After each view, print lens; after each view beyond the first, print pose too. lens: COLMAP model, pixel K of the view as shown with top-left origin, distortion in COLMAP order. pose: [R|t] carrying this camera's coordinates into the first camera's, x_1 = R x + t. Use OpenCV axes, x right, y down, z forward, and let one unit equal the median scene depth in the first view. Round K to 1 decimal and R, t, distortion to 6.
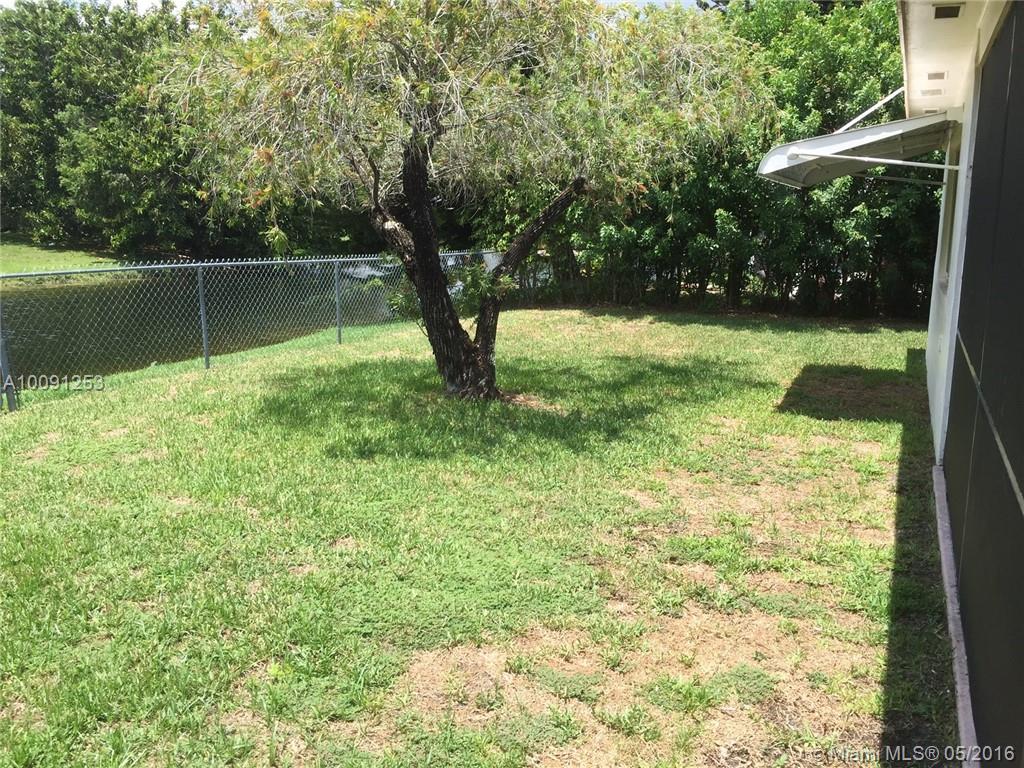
lens RADIAL K [[881.8, 0, 512.0], [0, 881.8, 384.0], [0, 0, 1]] dist [0.102015, -0.127152]
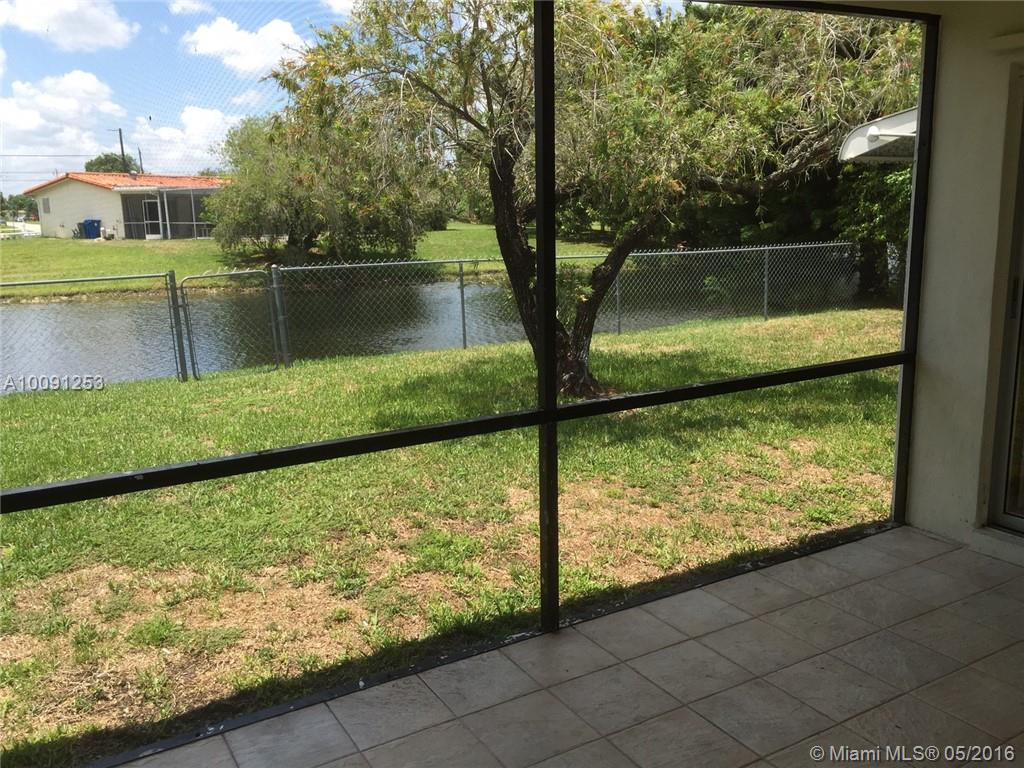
lens RADIAL K [[881.8, 0, 512.0], [0, 881.8, 384.0], [0, 0, 1]] dist [0.102015, -0.127152]
pose [[0.813974, 0.088414, -0.574133, 0.521295], [-0.080562, 0.995980, 0.039160, -0.030103], [0.575287, 0.014377, 0.817825, 0.118372]]
